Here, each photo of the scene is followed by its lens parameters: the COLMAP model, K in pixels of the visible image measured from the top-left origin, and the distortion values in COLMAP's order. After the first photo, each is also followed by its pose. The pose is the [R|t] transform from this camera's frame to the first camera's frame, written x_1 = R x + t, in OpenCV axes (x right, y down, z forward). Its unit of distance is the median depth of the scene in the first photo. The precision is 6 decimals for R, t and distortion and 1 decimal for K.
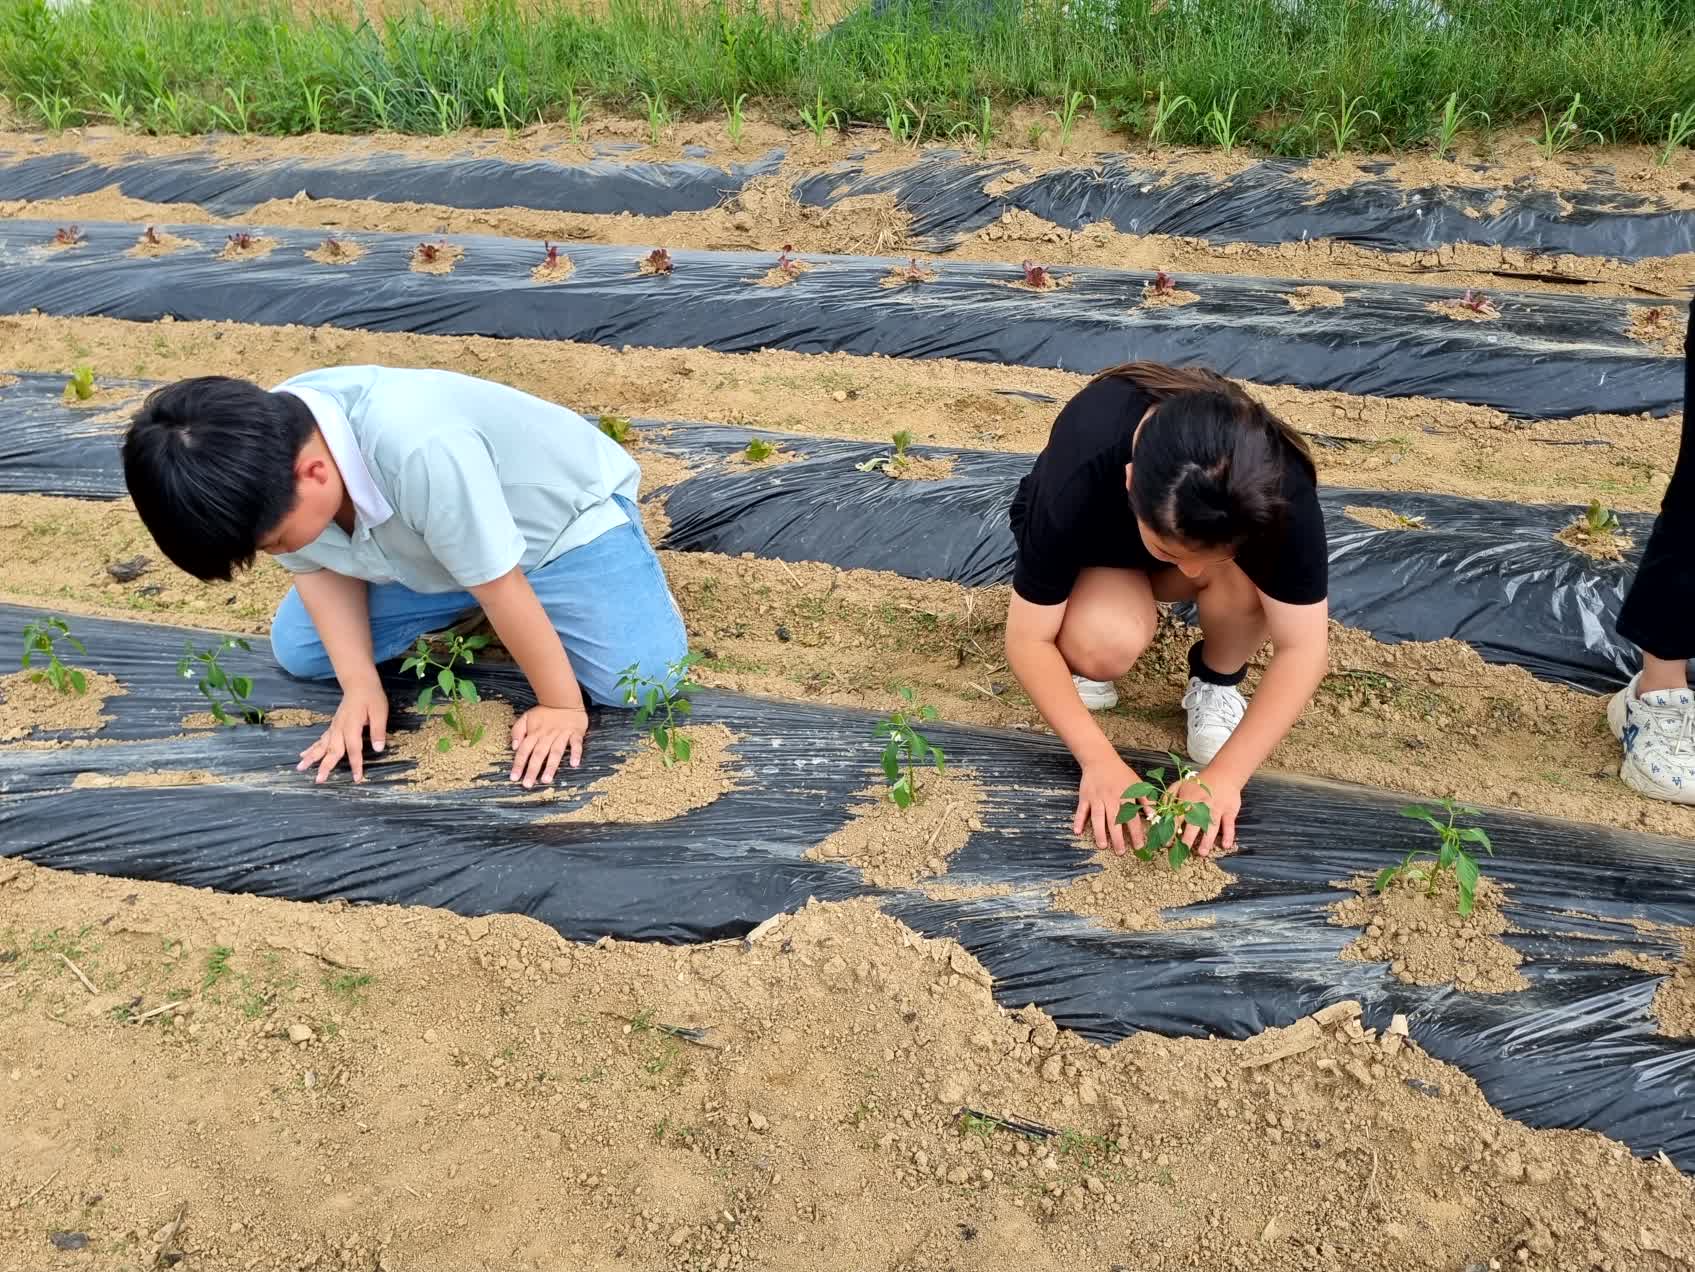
lens RADIAL K [[1273.5, 0, 849.1], [0, 1273.5, 640.2], [0, 0, 1]] dist [0.039489, 0.002001]
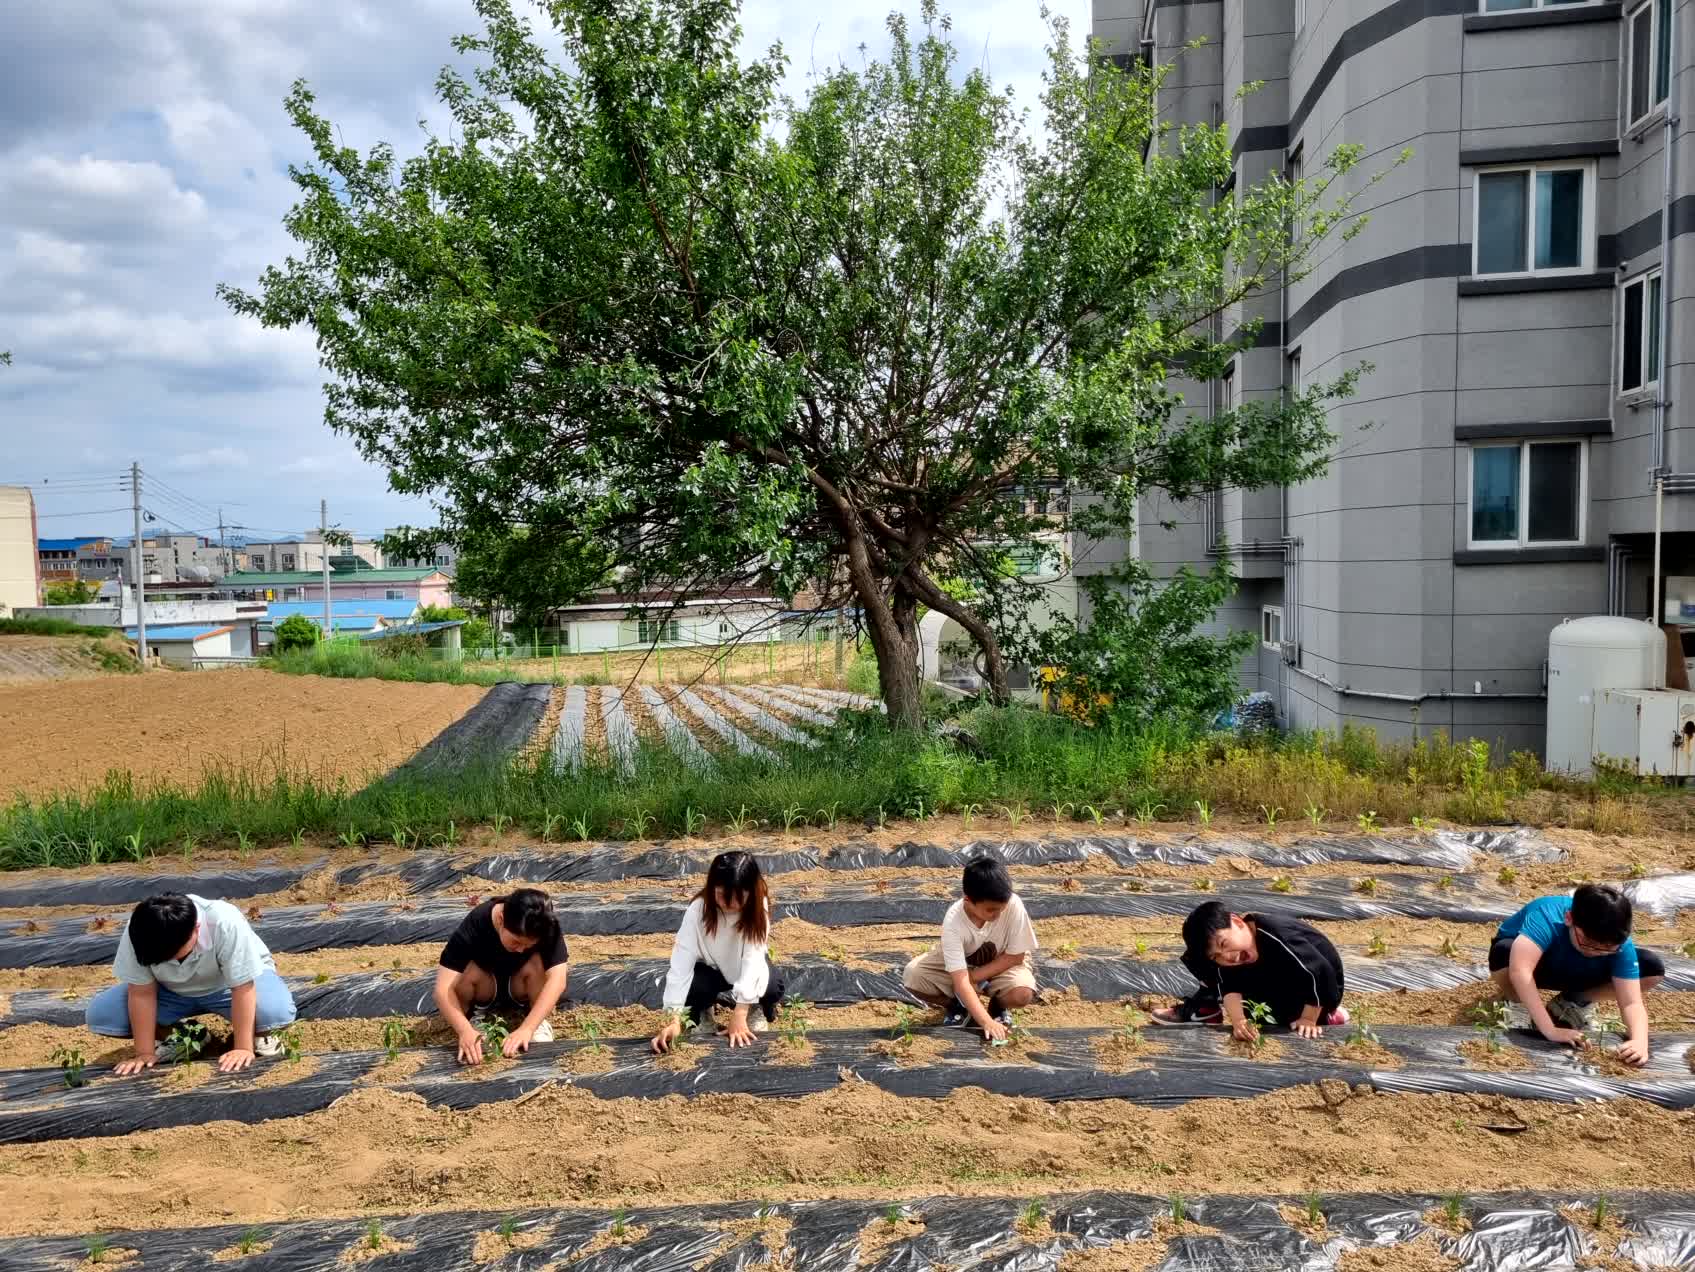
lens RADIAL K [[1273.5, 0, 849.6], [0, 1273.5, 638.9], [0, 0, 1]] dist [0.039489, 0.002001]
pose [[0.935940, -0.002732, 0.352150, -0.002746], [0.189106, 0.847464, -0.496027, 0.391393], [-0.297079, 0.530845, 0.793692, -0.799787]]
